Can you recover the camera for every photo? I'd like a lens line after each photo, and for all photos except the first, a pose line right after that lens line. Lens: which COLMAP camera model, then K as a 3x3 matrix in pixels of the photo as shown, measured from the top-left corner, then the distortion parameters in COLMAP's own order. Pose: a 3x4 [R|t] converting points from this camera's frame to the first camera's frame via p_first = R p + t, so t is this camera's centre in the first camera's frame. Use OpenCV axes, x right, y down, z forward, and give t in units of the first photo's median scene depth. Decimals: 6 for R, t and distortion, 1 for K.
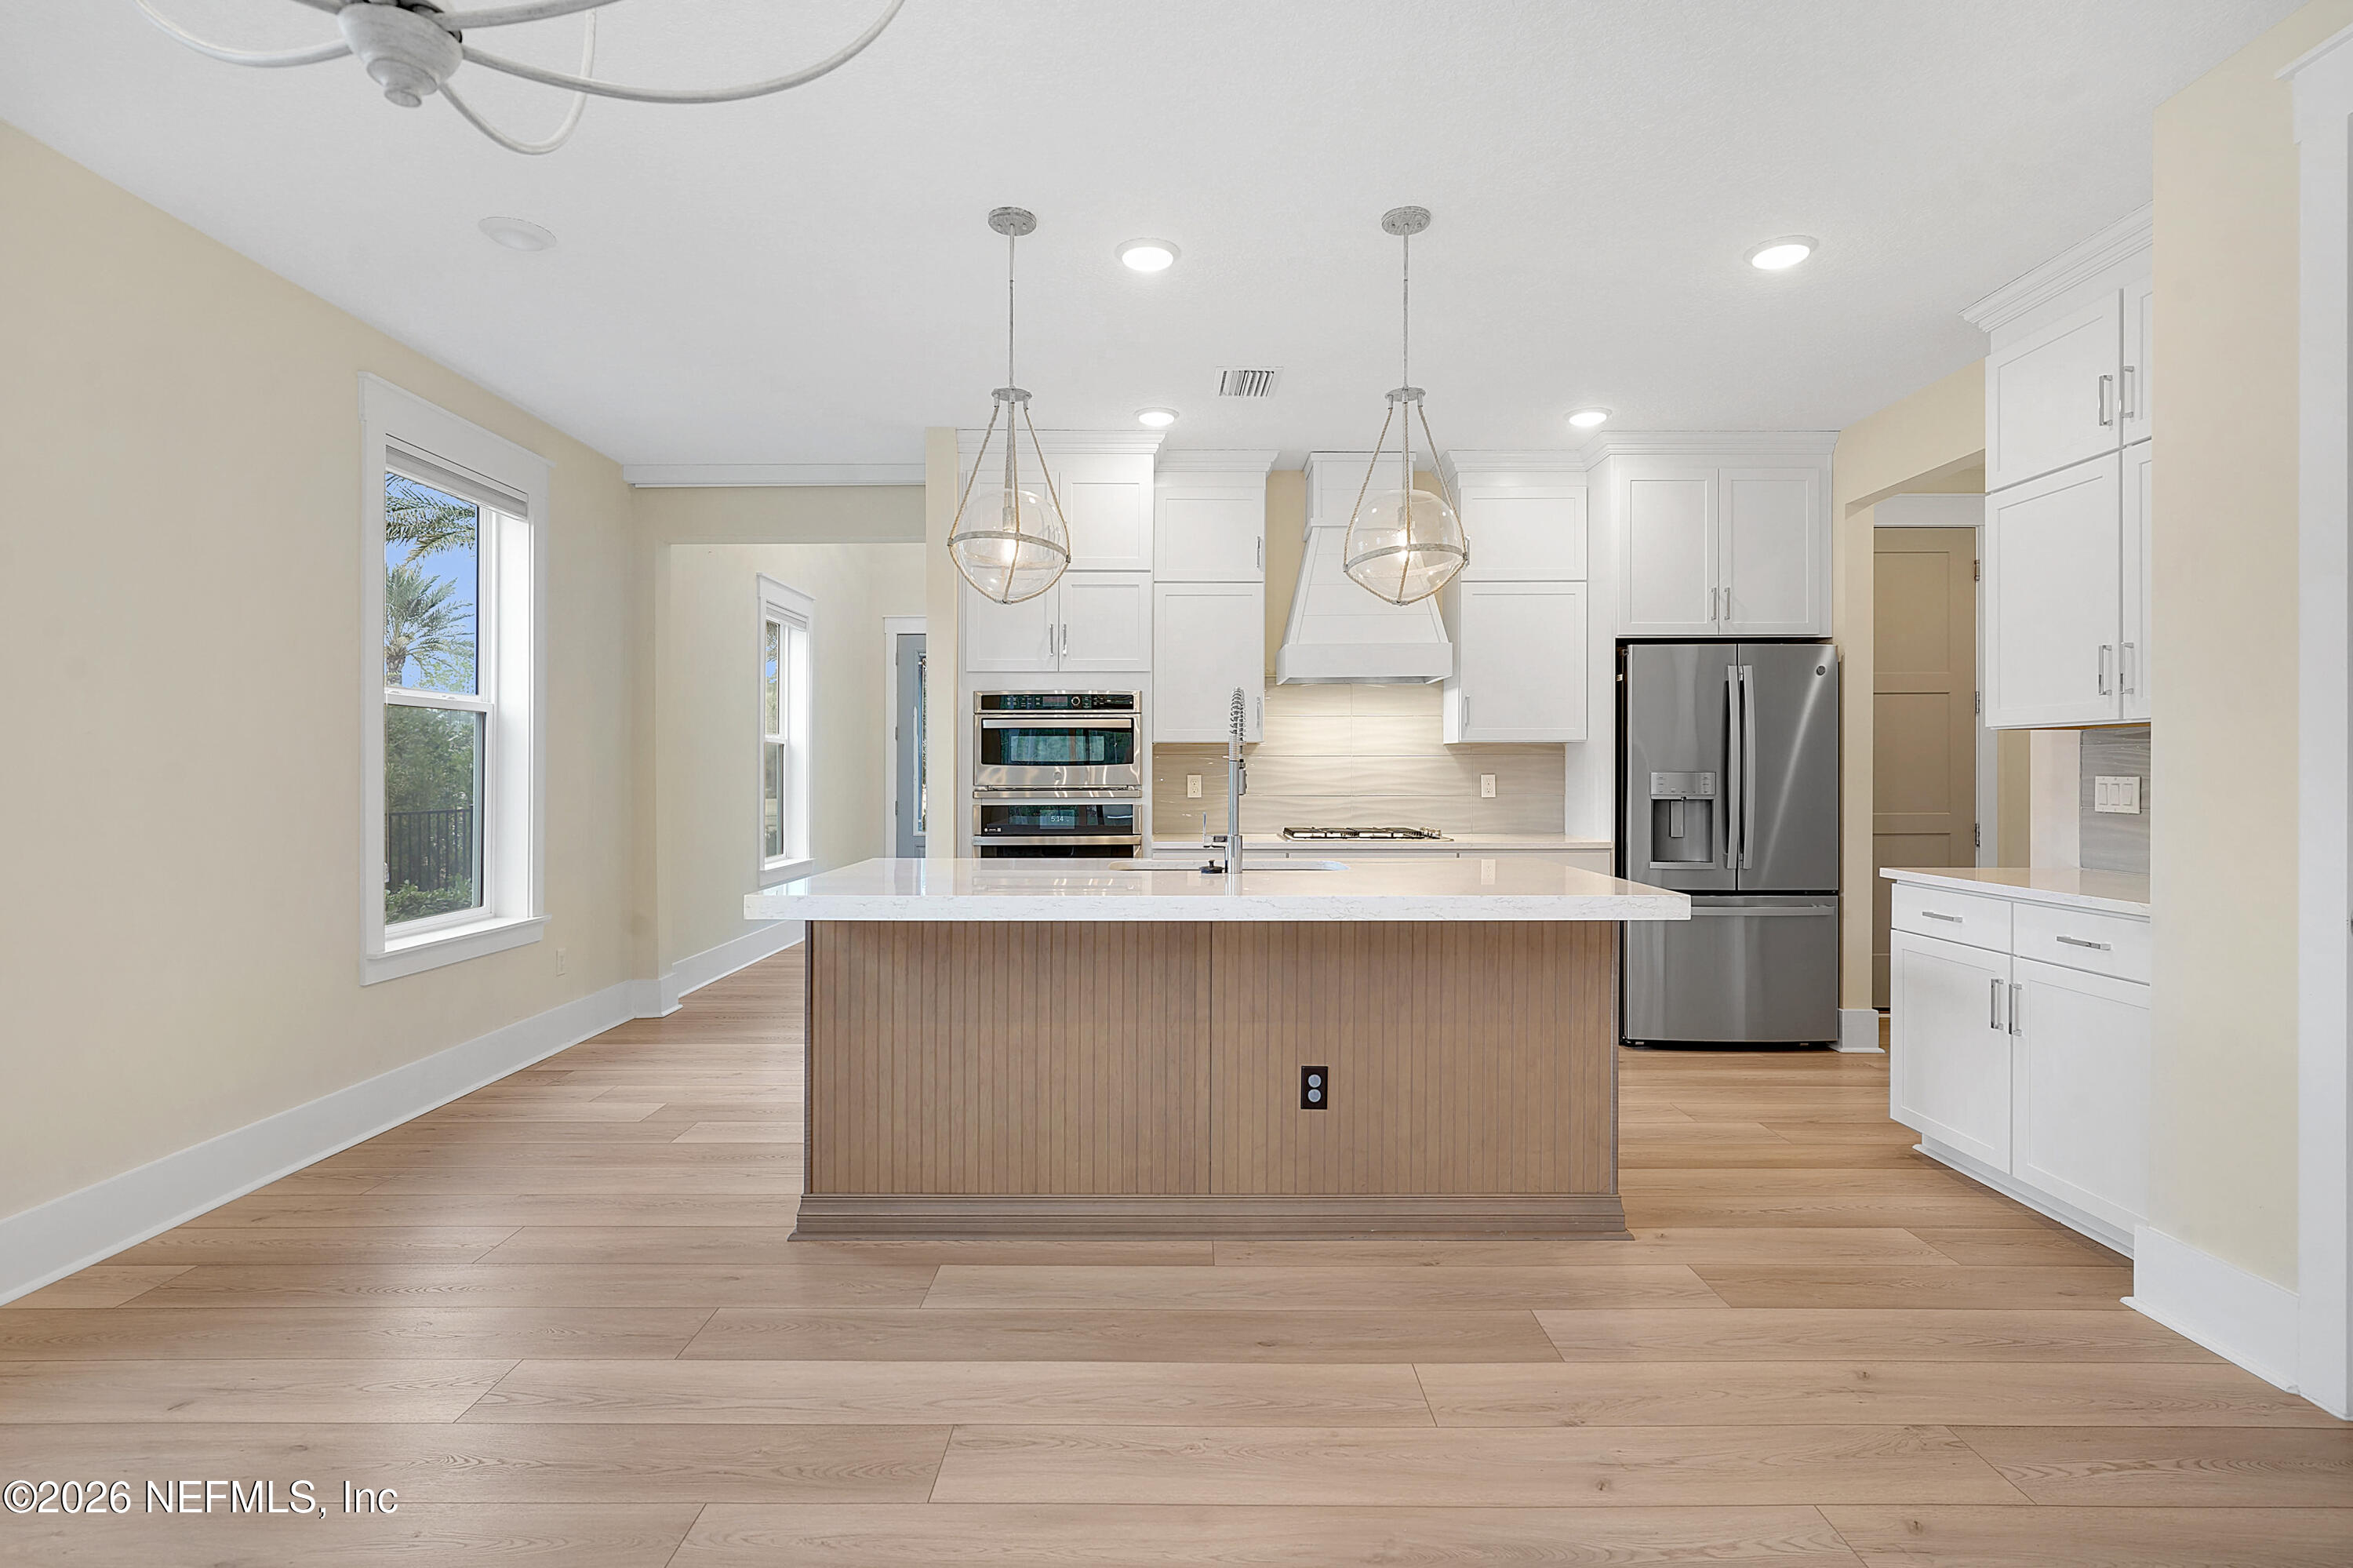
lens RADIAL K [[1131.7, 0, 1179.7], [0, 1131.7, 765.7], [0, 0, 1]] dist [-0.002452, 0.000405]
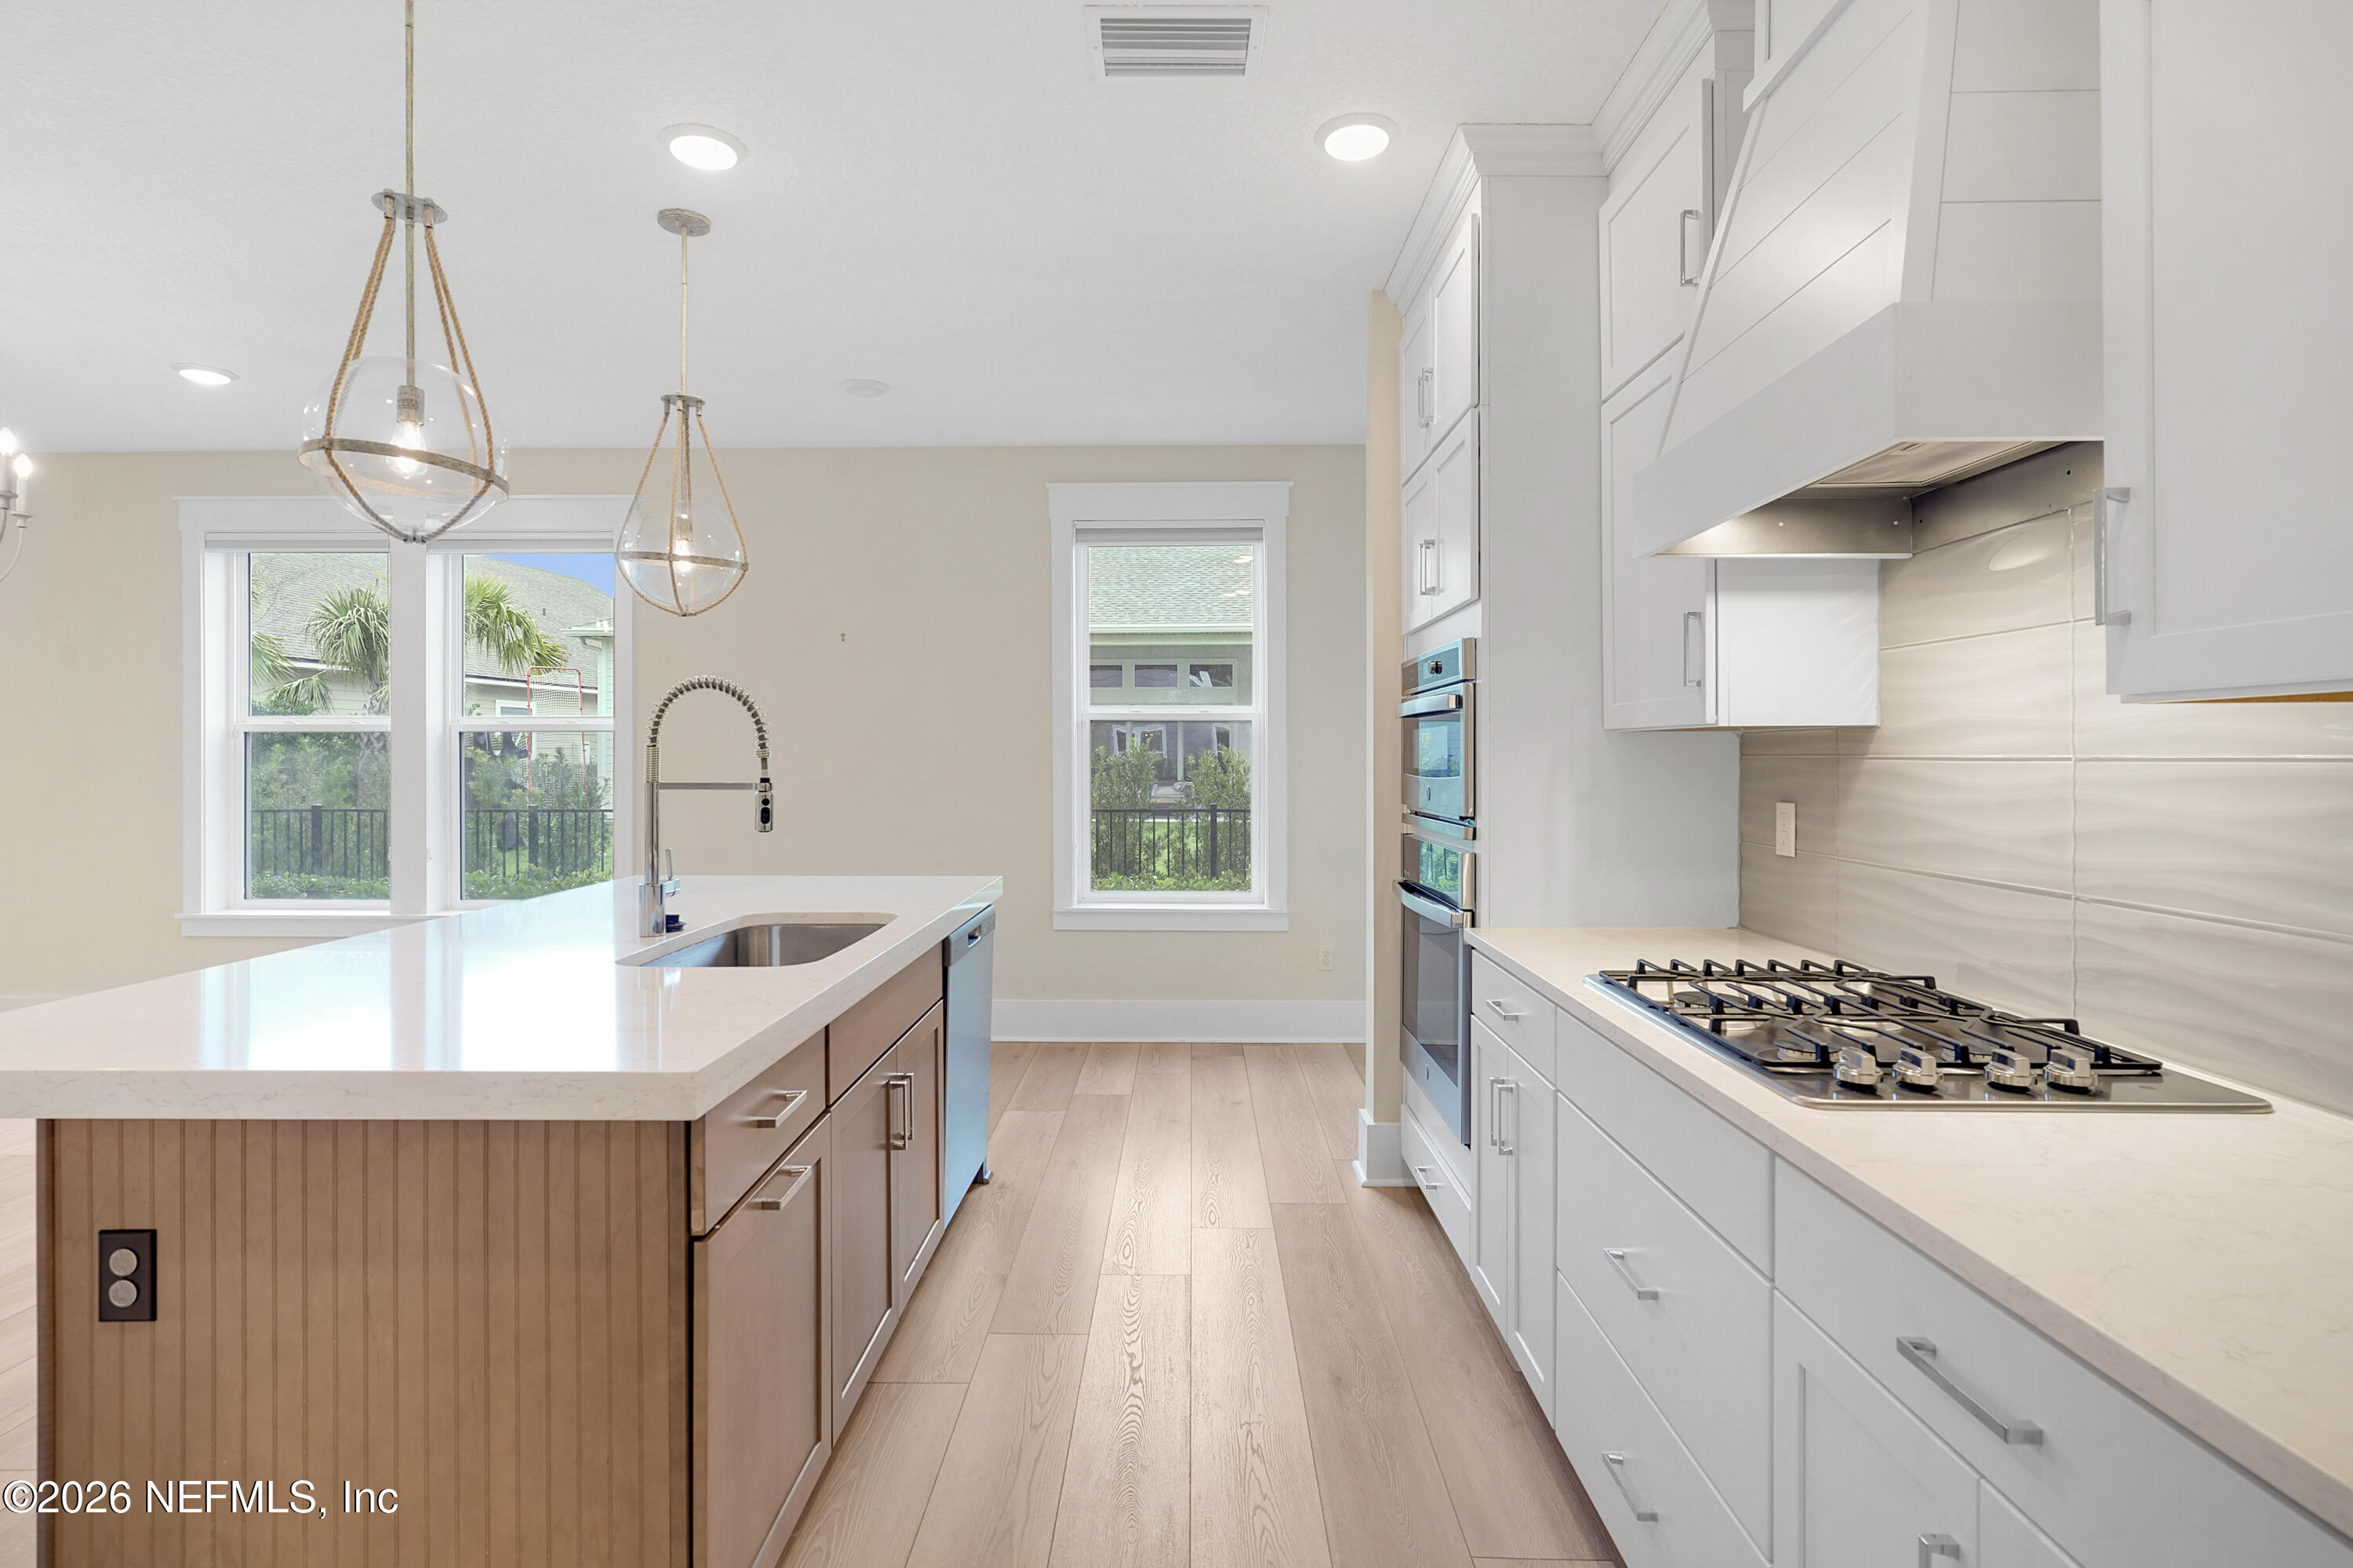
lens RADIAL K [[1151.4, 0, 1174.4], [0, 1151.4, 761.1], [0, 0, 1]] dist [-0.009895, -0.000217]
pose [[-0.027510, 0.003585, -0.999615, 0.505695], [0.004532, 0.999984, 0.003462, -0.011469], [0.999611, -0.004435, -0.027526, 0.882574]]
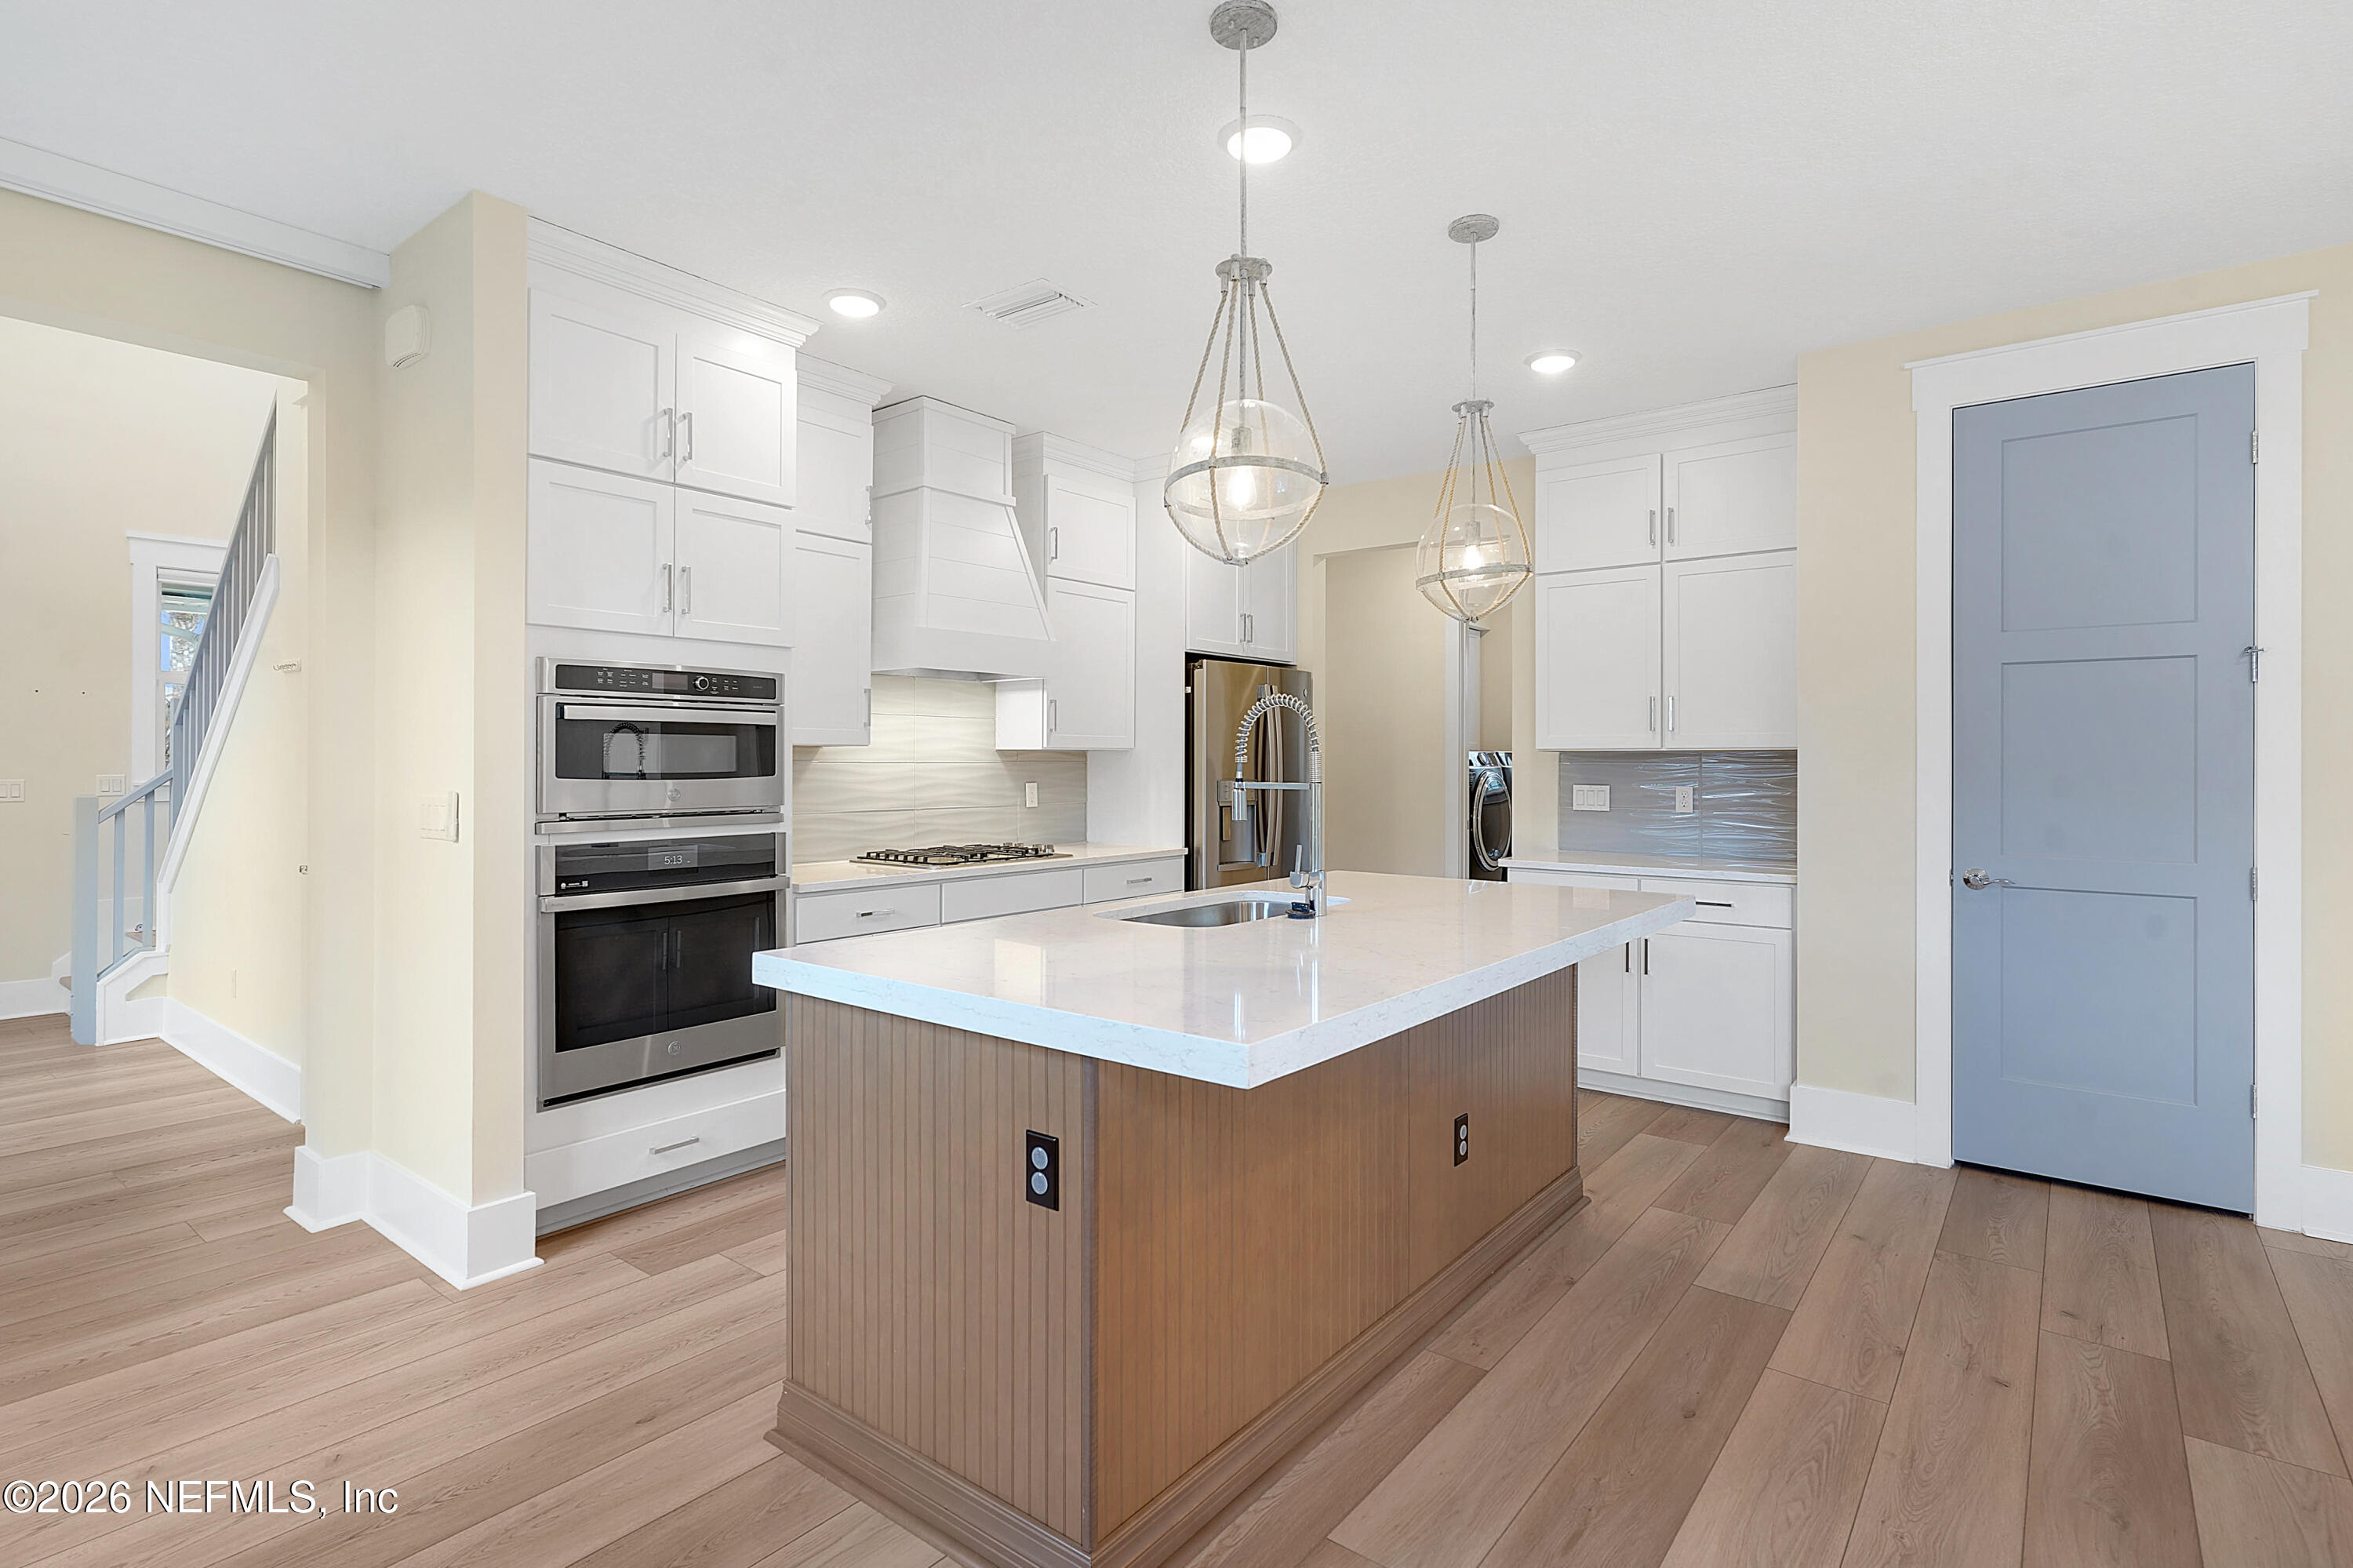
lens RADIAL K [[1143.3, 0, 1165.4], [0, 1143.3, 759.9], [0, 0, 1]] dist [-0.004475, 0.000311]
pose [[0.625427, 0.004544, 0.780270, -0.449013], [-0.007149, 0.999974, -0.000093, -0.013309], [-0.780250, -0.005520, 0.625443, 0.361075]]
